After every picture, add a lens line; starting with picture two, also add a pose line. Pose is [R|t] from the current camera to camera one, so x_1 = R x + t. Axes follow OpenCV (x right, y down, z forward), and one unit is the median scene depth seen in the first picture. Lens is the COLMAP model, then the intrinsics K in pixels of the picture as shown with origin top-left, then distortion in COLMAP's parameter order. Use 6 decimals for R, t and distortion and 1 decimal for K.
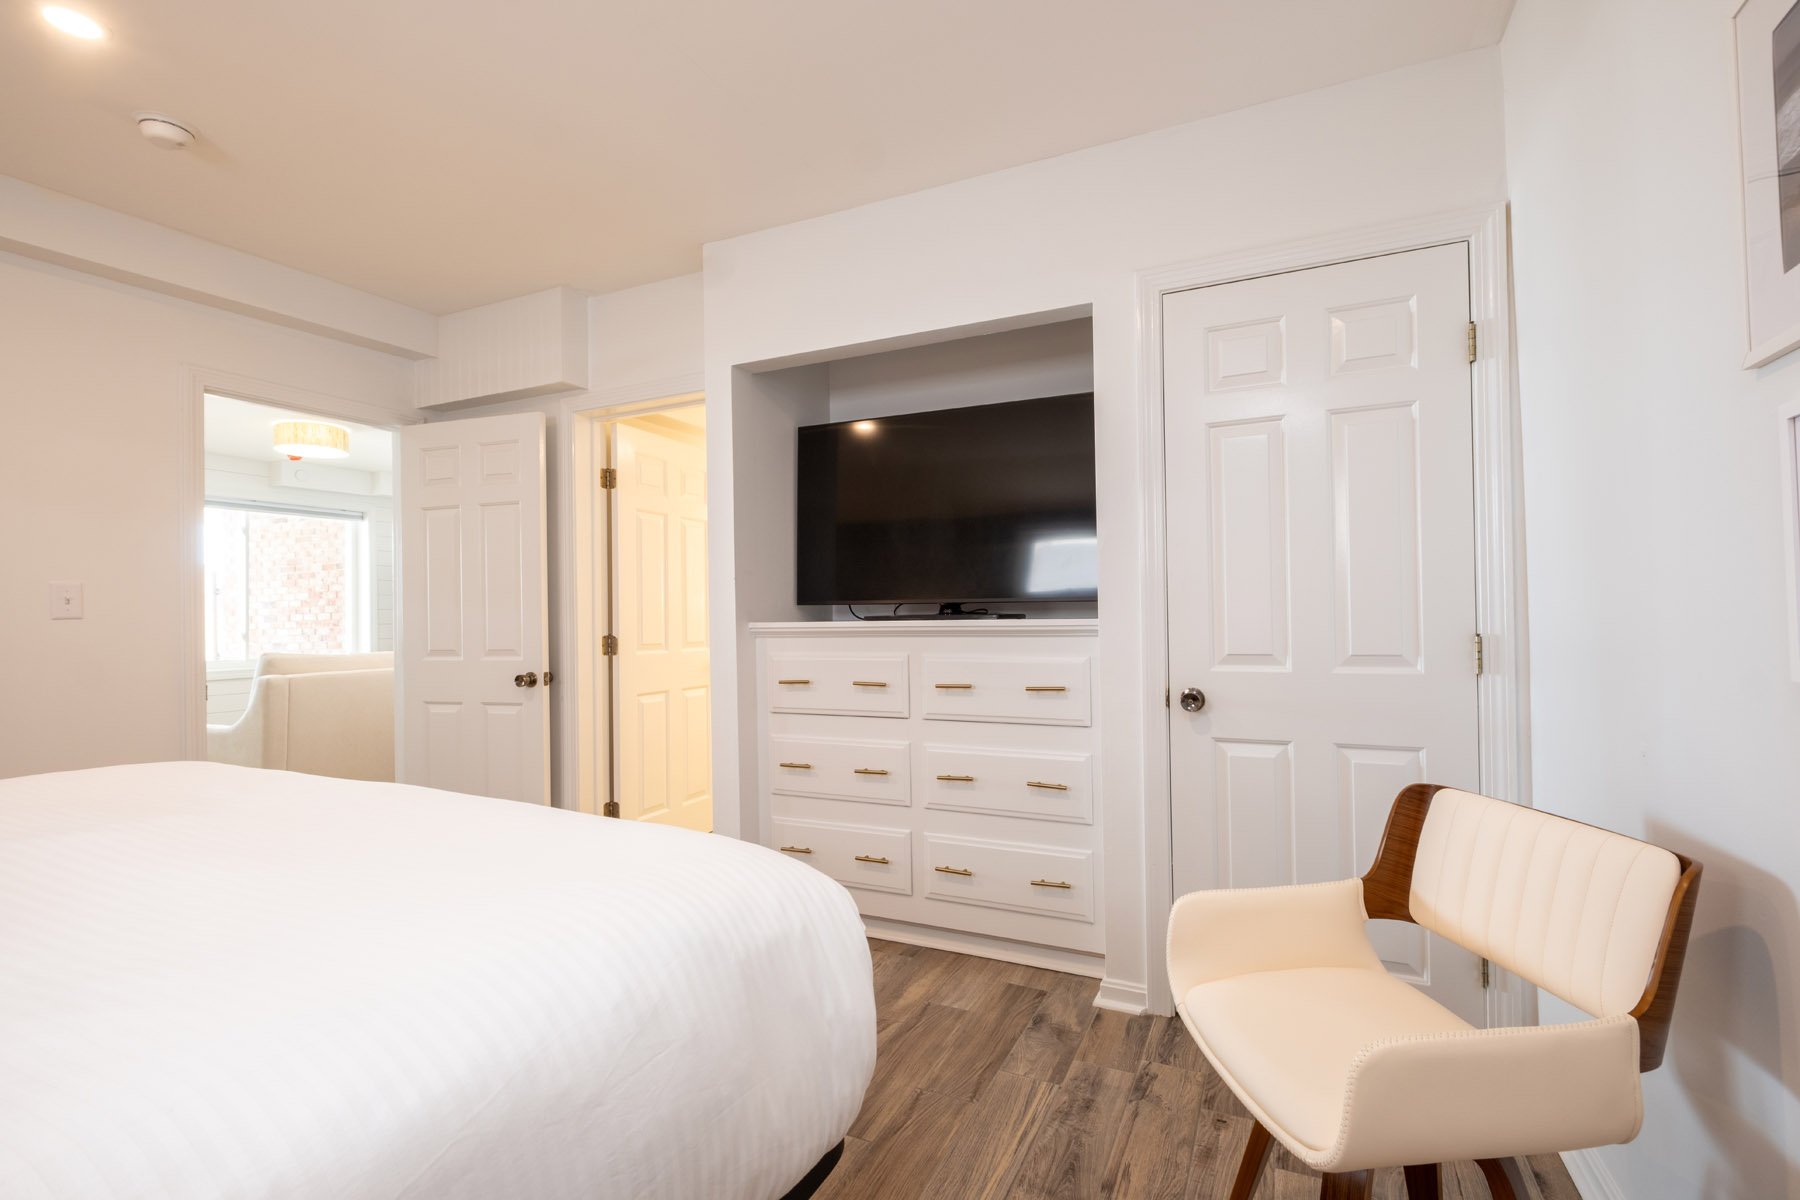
lens RADIAL K [[814.4, 0, 900.0], [0, 814.4, 604.9], [0, 0, 1]] dist [-0.000219, 0.000009]
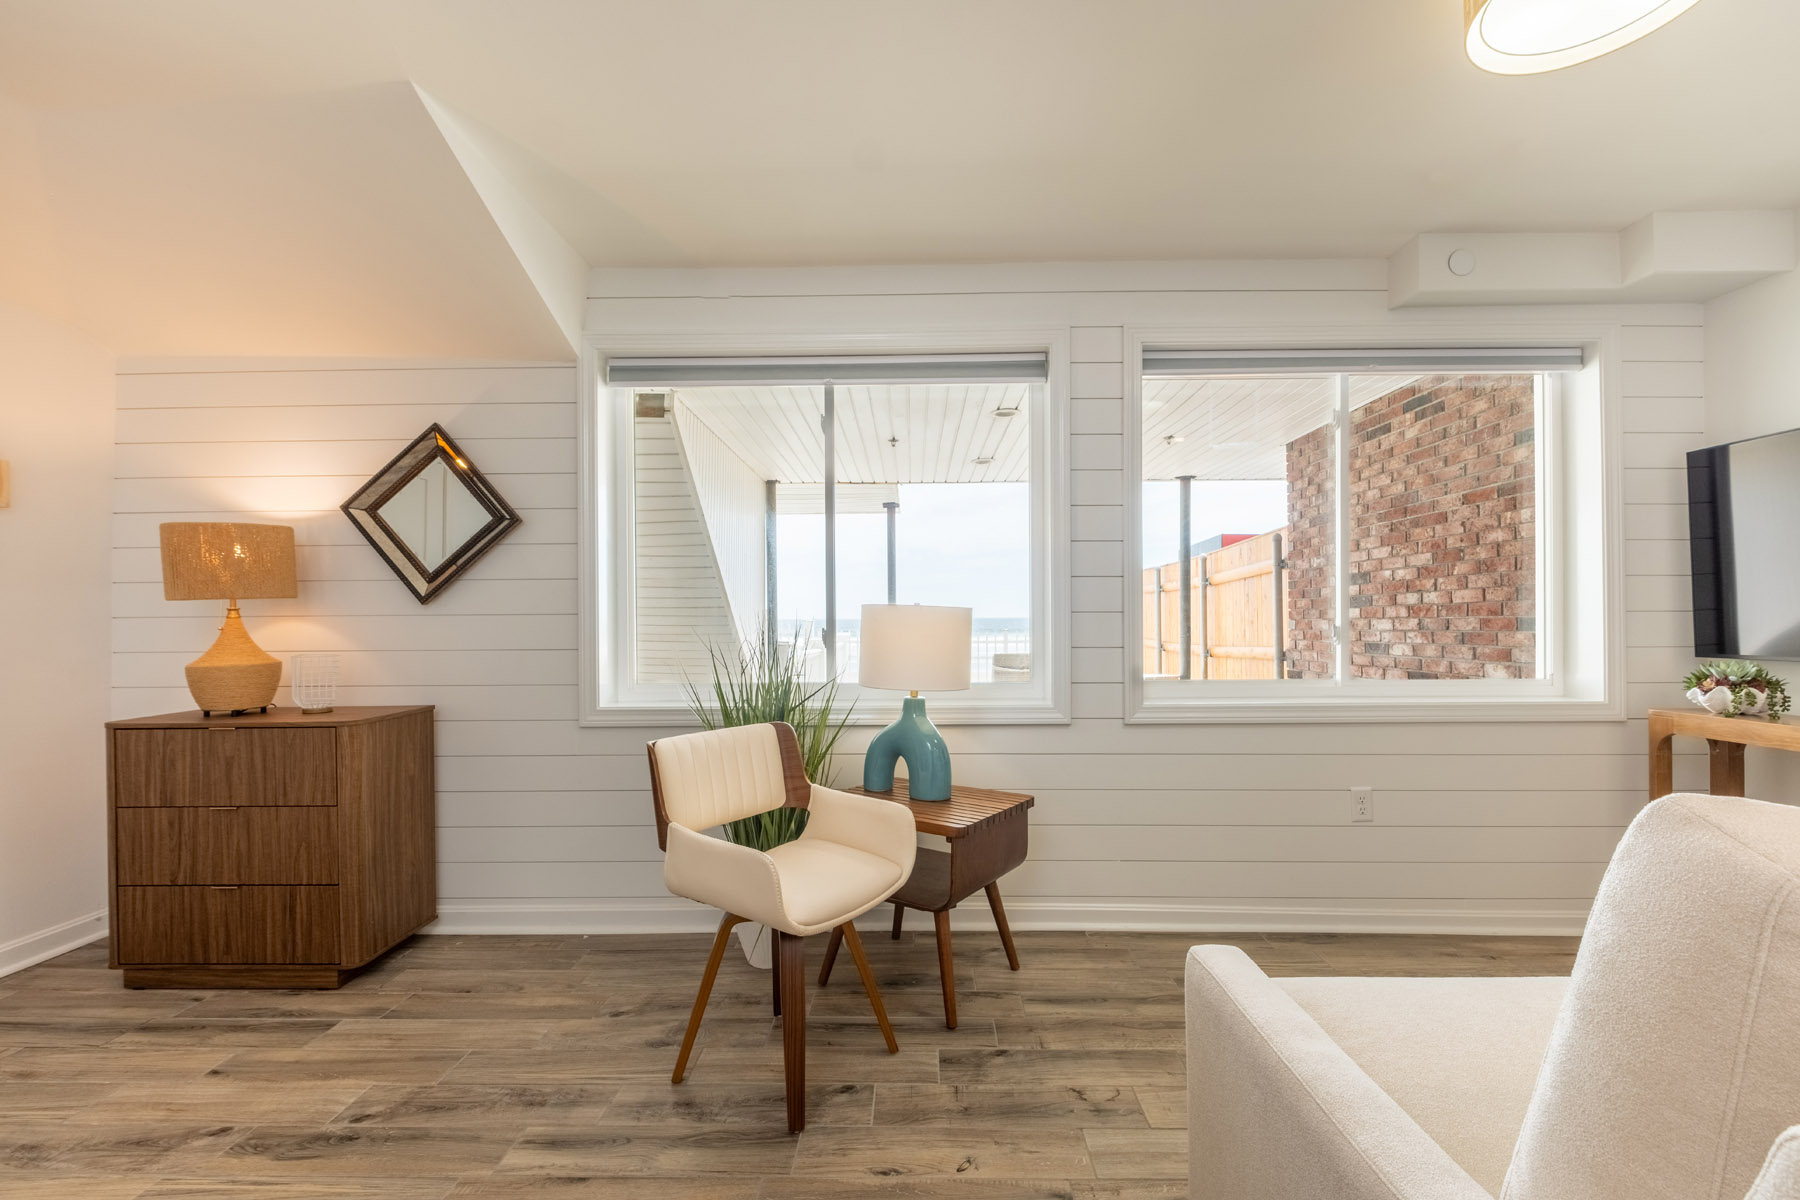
lens RADIAL K [[779.1, 0, 901.2], [0, 779.1, 610.2], [0, 0, 1]] dist [0.000522, 0.000043]
pose [[0.416983, 0.008304, -0.908876, -0.409897], [0.005460, 0.999917, 0.011640, 0.015579], [0.908898, -0.009817, 0.416903, 0.473542]]
